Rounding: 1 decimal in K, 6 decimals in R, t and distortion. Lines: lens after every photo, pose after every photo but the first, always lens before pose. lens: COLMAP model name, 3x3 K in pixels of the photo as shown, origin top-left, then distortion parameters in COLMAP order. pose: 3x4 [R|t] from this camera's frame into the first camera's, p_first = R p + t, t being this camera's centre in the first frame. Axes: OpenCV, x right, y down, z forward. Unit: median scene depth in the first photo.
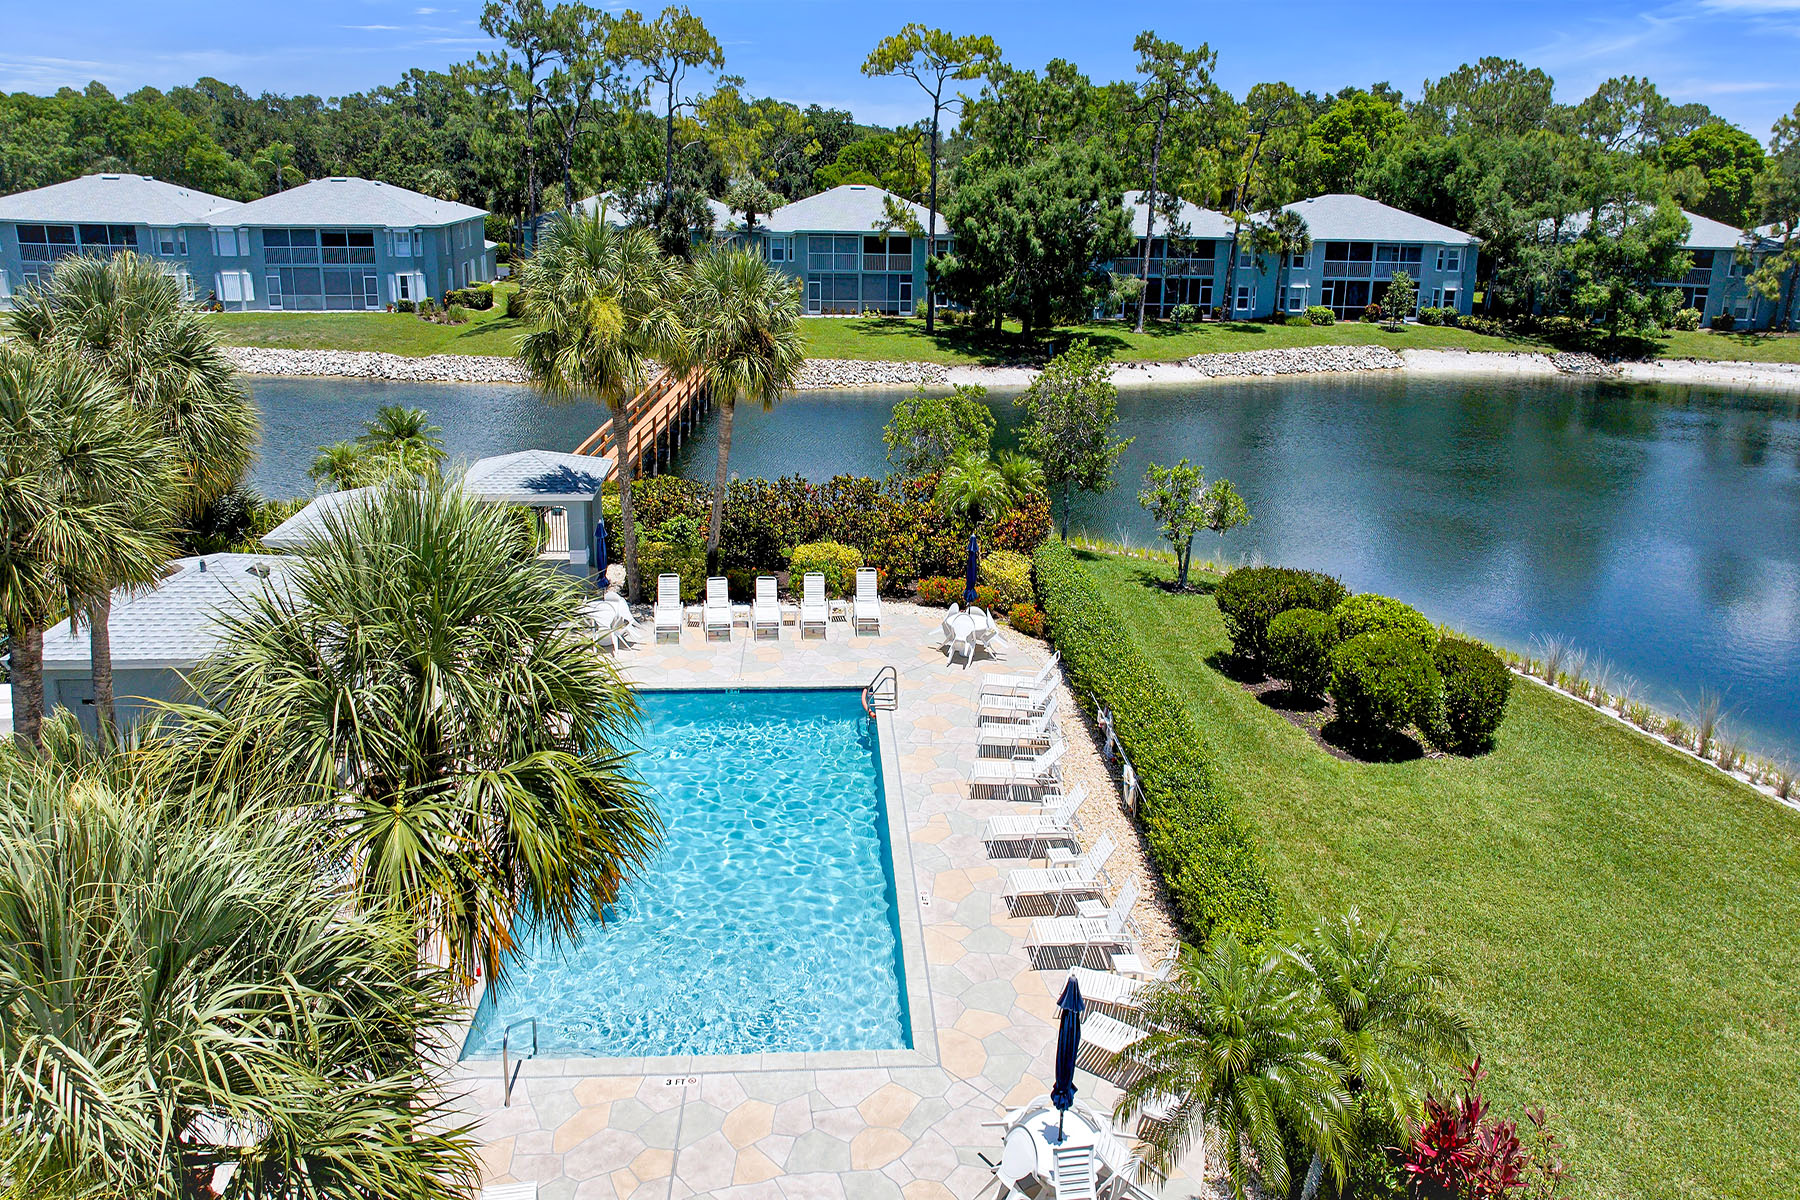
lens RADIAL K [[1242.4, 0, 892.4], [0, 1242.4, 570.8], [0, 0, 1]] dist [-0.046721, 0.059918]
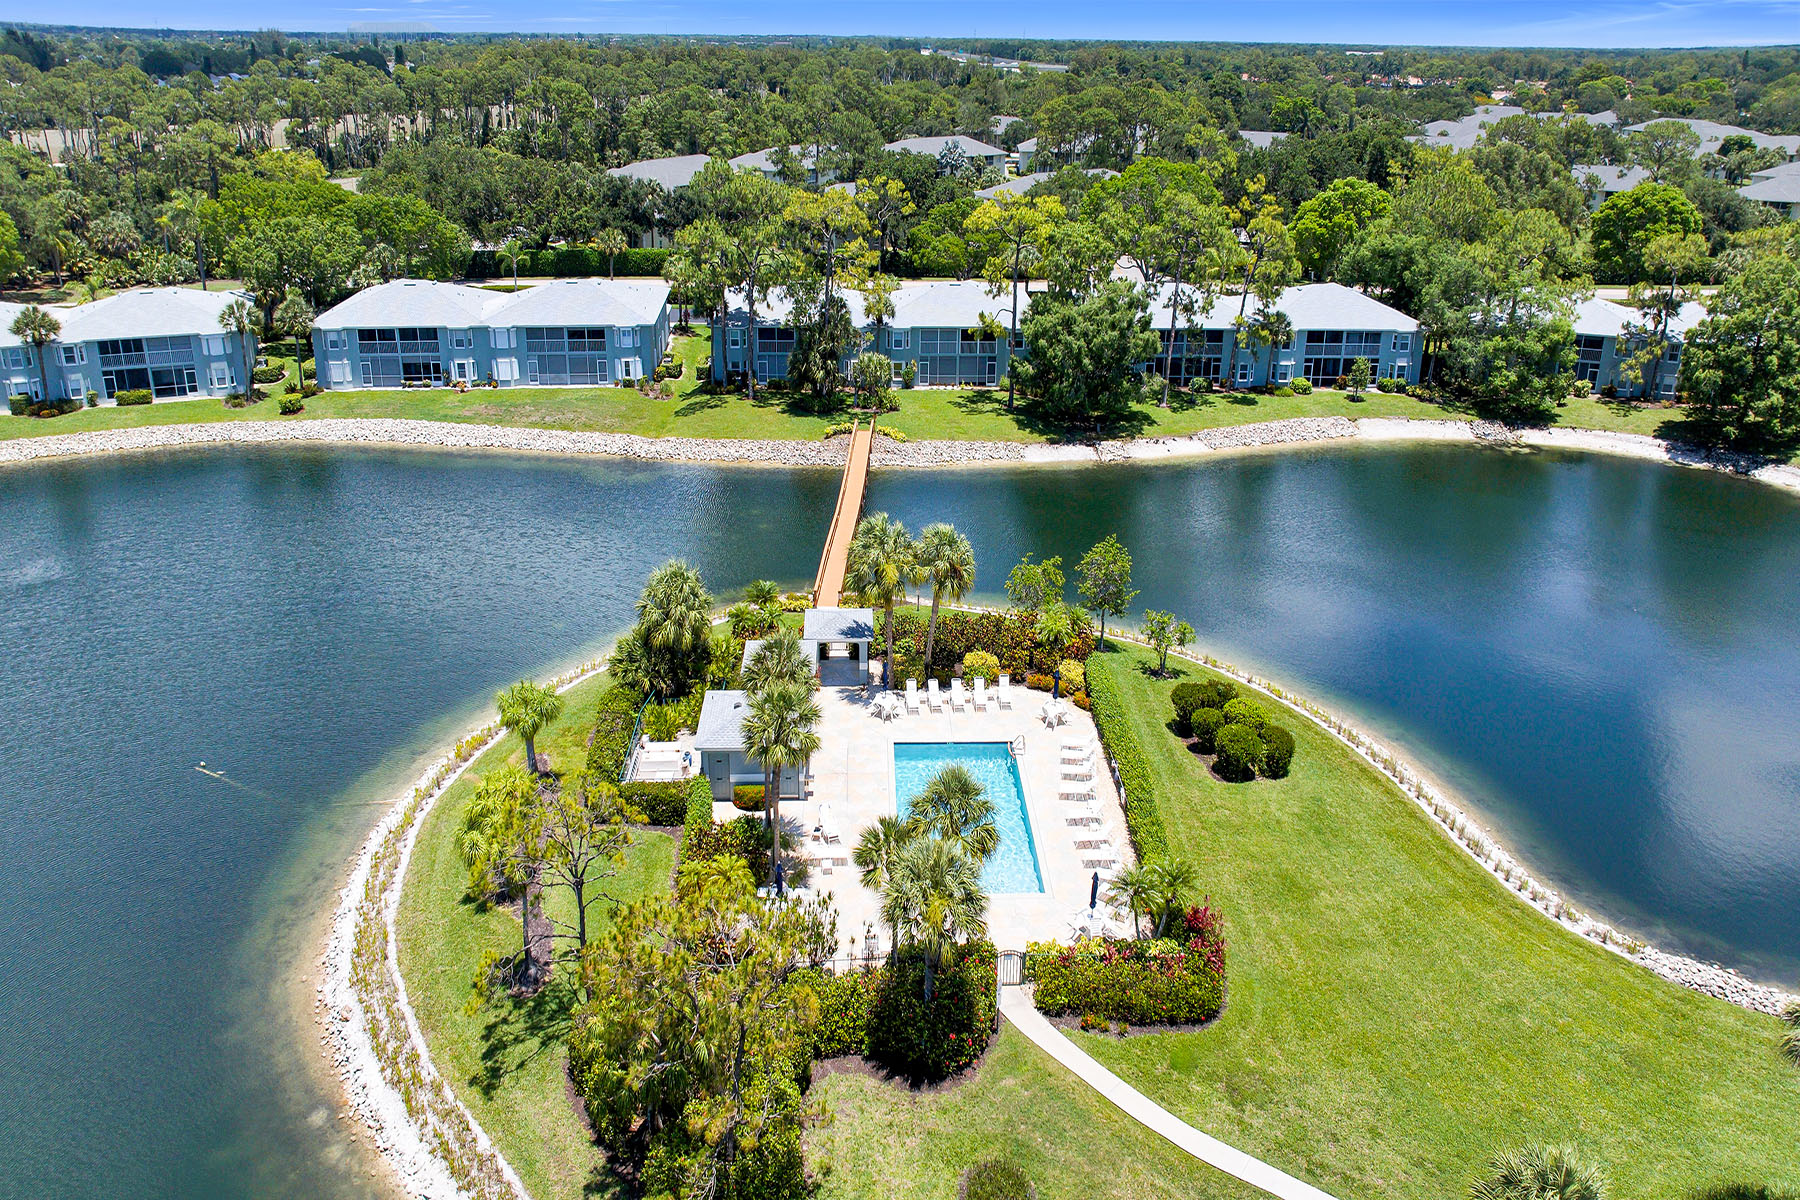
lens RADIAL K [[1205.1, 0, 903.7], [0, 1205.1, 527.7], [0, 0, 1]] dist [0.003087, 0.000179]
pose [[0.999403, 0.004891, -0.034189, -0.042309], [-0.003408, 0.999057, 0.043284, -0.116489], [0.034369, -0.043141, 0.998478, -0.351833]]
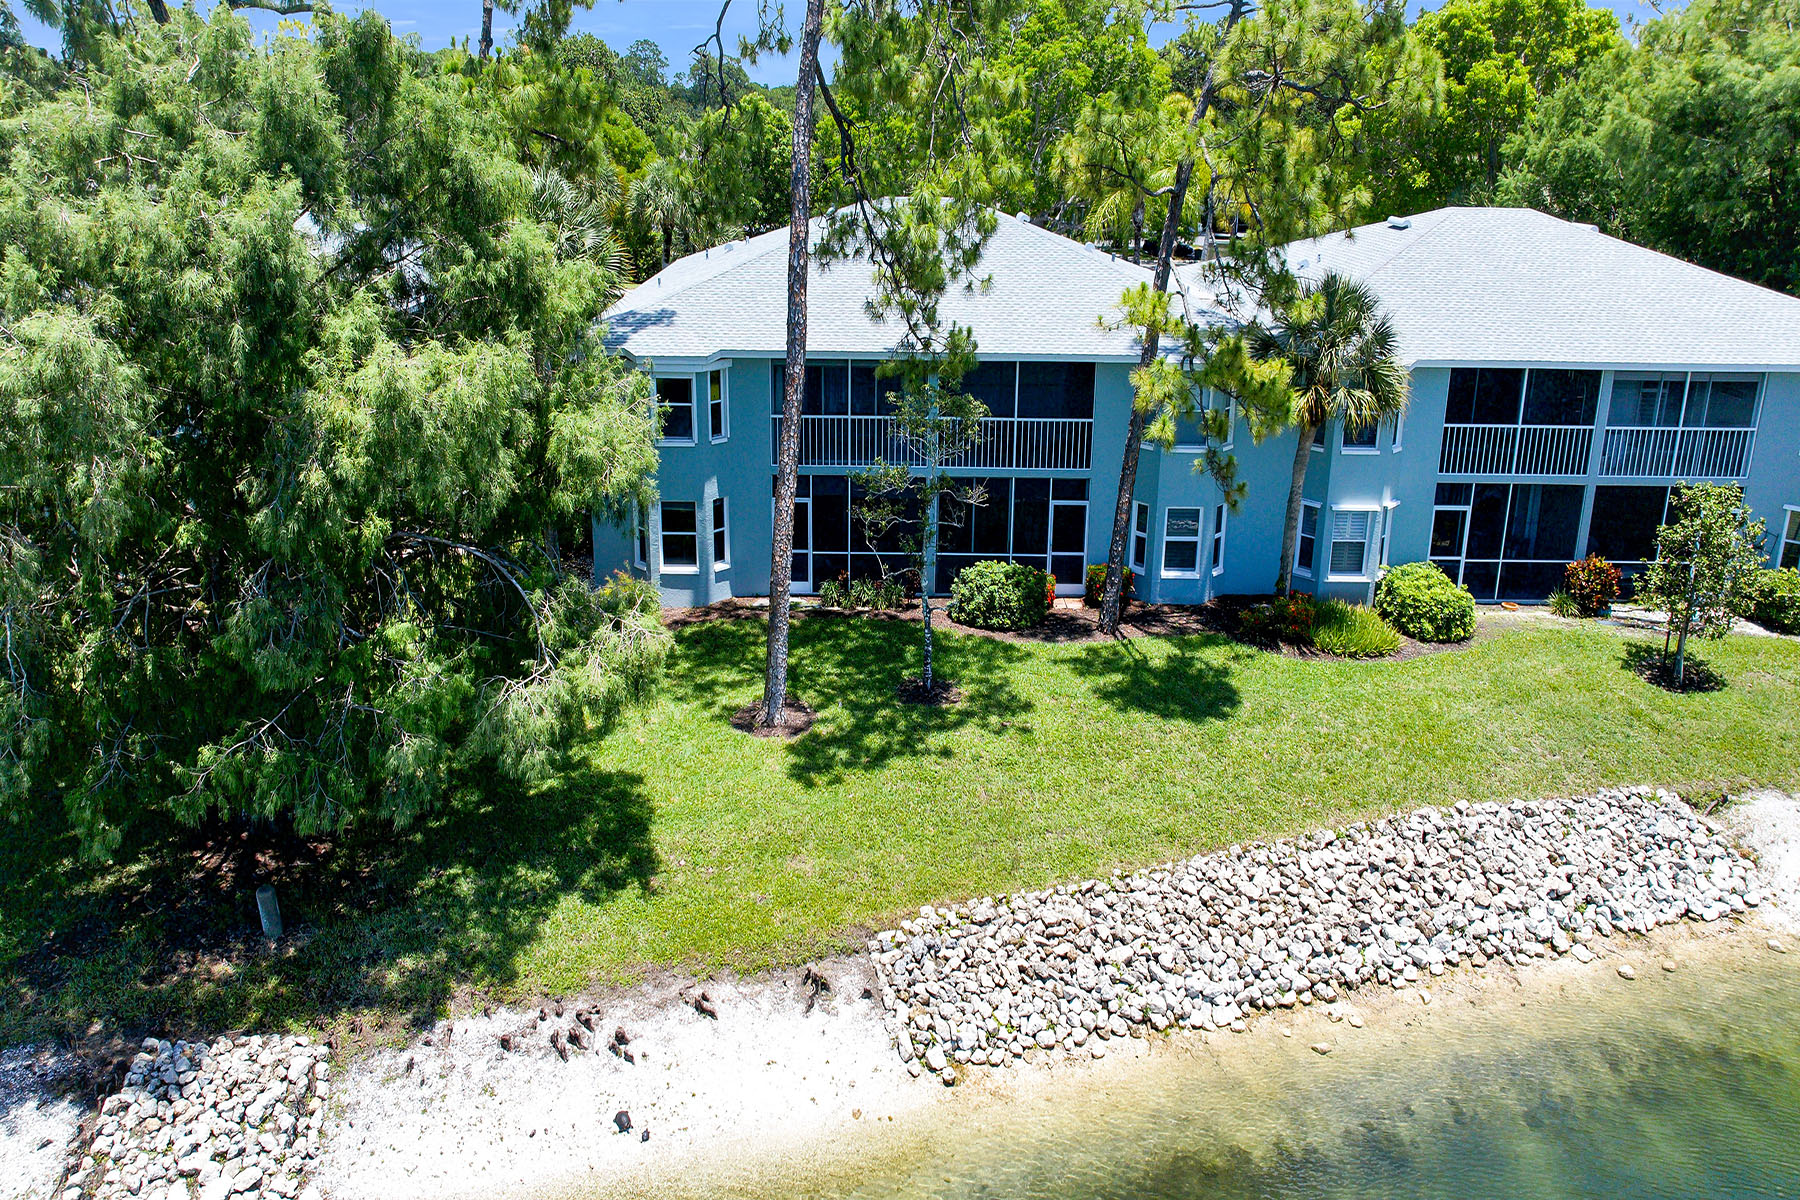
lens RADIAL K [[1205.1, 0, 903.7], [0, 1205.1, 527.7], [0, 0, 1]] dist [0.003087, 0.000179]
pose [[0.998792, 0.014317, -0.047010, 0.243650], [-0.014288, 0.999897, 0.000952, -0.241453], [0.047019, -0.000279, 0.998894, 0.736805]]
